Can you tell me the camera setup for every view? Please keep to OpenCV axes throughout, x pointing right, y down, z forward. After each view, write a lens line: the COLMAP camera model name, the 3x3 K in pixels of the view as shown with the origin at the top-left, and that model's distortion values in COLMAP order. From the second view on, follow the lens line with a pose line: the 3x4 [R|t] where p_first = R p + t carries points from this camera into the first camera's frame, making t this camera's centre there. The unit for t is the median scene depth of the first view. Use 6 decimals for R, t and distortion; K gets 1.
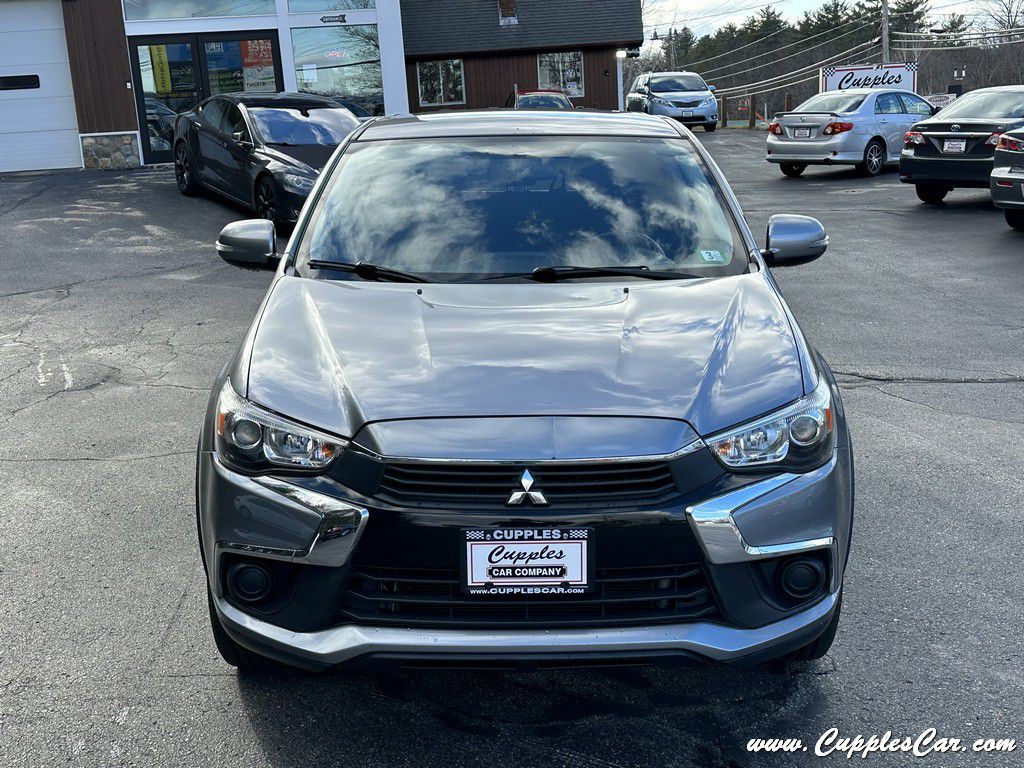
lens RADIAL K [[1307.5, 0, 512.0], [0, 1307.5, 384.0], [0, 0, 1]] dist [0.209212, -0.454801]
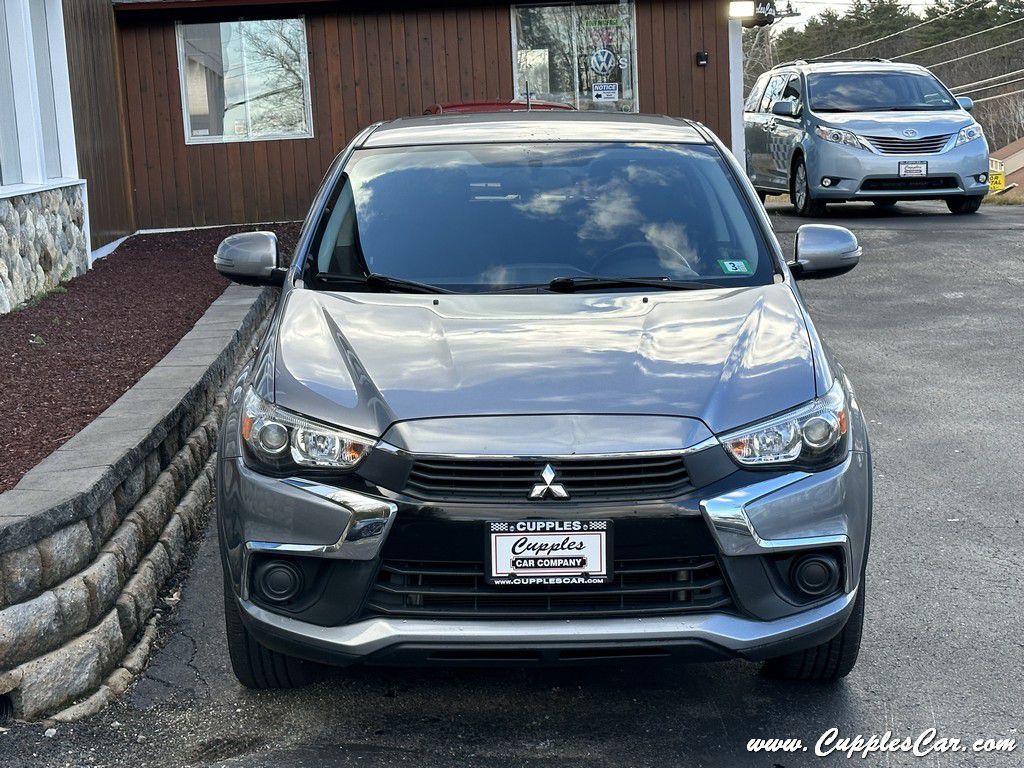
lens RADIAL K [[1826.4, 0, 512.0], [0, 1826.4, 384.0], [0, 0, 1]] dist [0.110398, -0.024338]
pose [[0.999988, -0.004656, 0.001416, -0.019296], [0.004714, 0.999007, -0.044299, 0.065024], [-0.001208, 0.044305, 0.999017, -0.461775]]
